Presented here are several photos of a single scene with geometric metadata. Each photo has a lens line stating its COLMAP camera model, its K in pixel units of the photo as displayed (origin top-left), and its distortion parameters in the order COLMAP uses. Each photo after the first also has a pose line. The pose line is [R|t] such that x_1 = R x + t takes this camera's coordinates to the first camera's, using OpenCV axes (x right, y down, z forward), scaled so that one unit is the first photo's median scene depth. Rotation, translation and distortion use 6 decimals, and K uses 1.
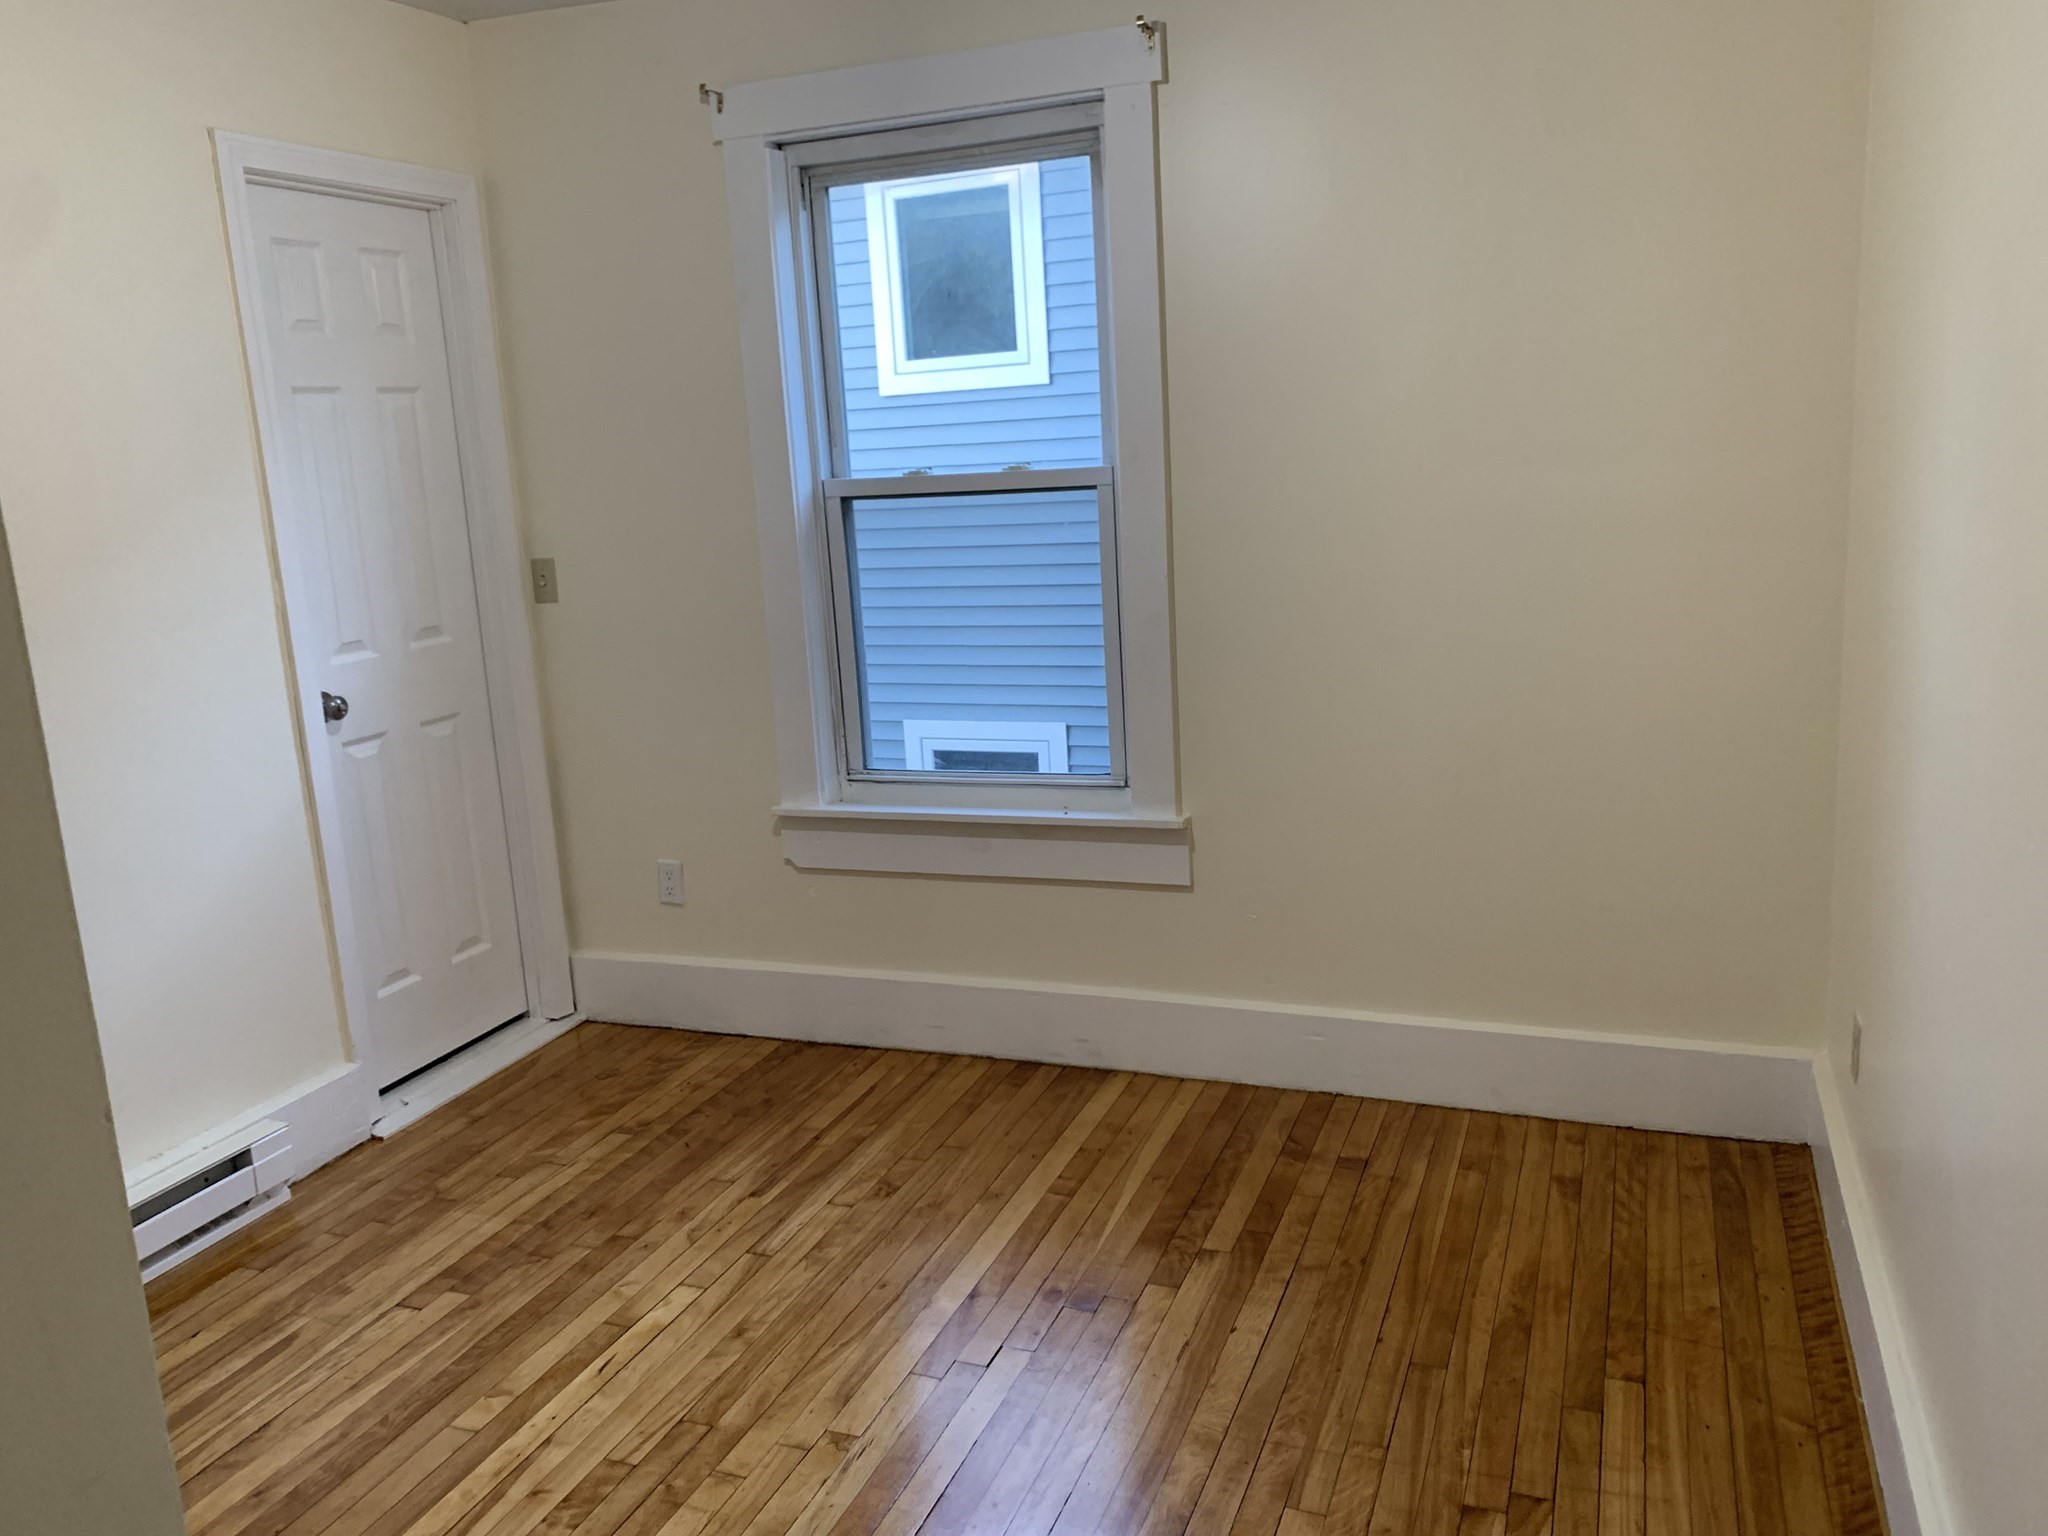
lens RADIAL K [[1571.0, 0, 1027.6], [0, 1571.0, 763.1], [0, 0, 1]] dist [0.016828, 0.009267]
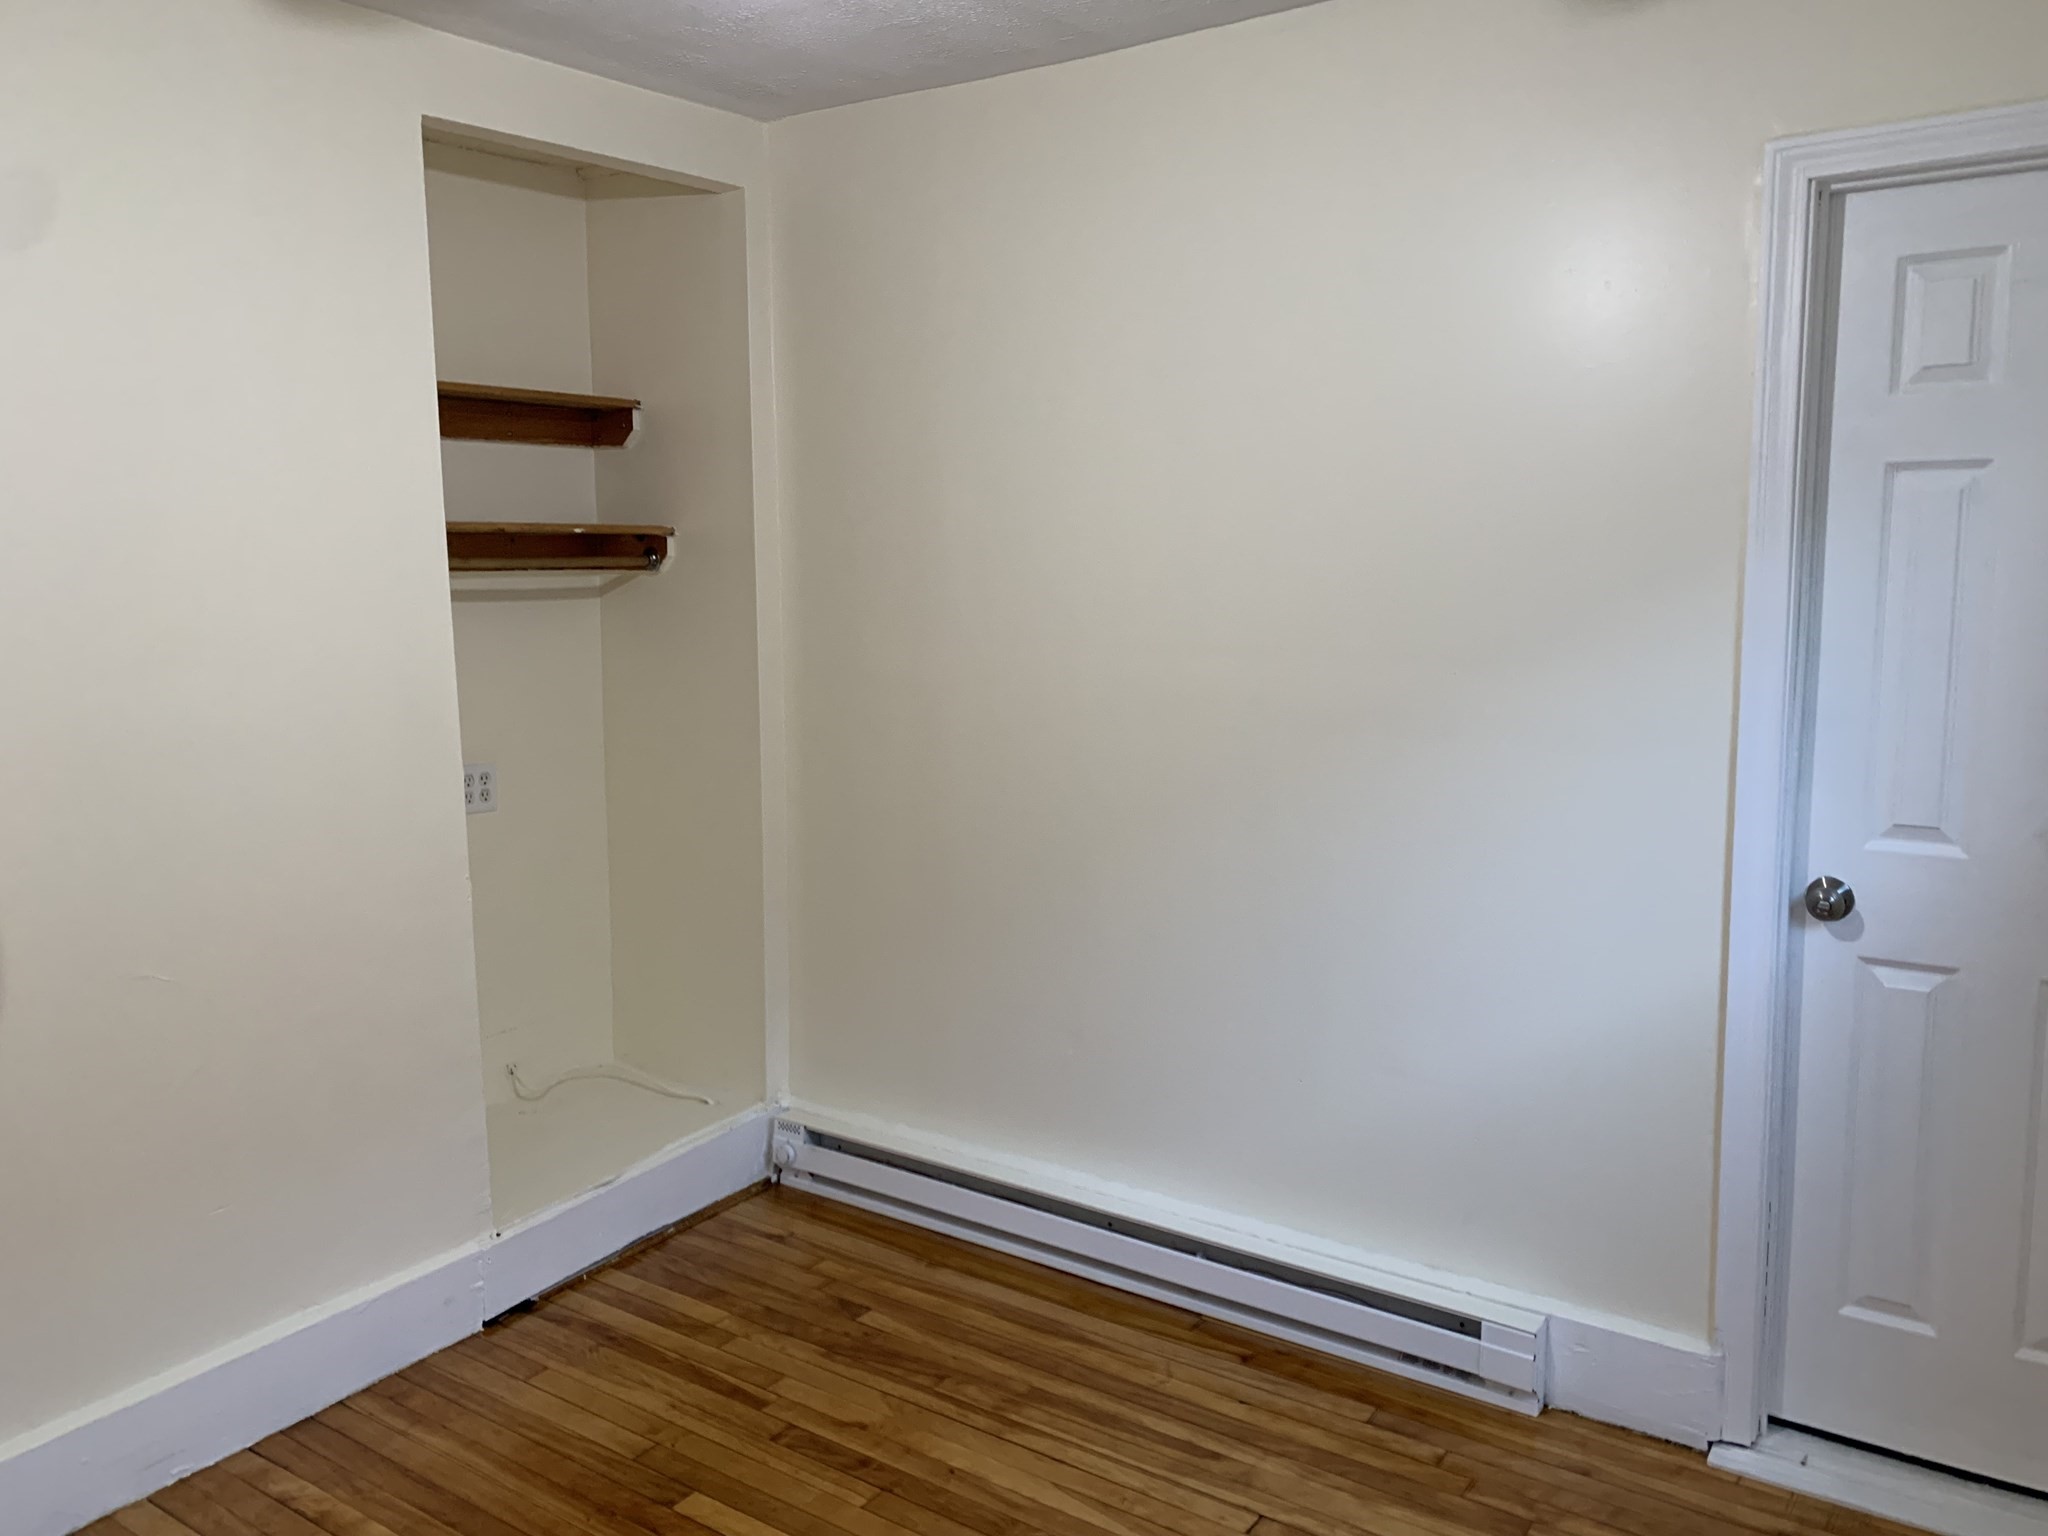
lens RADIAL K [[1571.0, 0, 1031.0], [0, 1571.0, 768.2], [0, 0, 1]] dist [0.016828, 0.009267]
pose [[-0.218488, 0.188149, -0.957530, 0.338079], [-0.186352, 0.955134, 0.230200, -0.201168], [0.957881, 0.228734, -0.173624, 0.793503]]
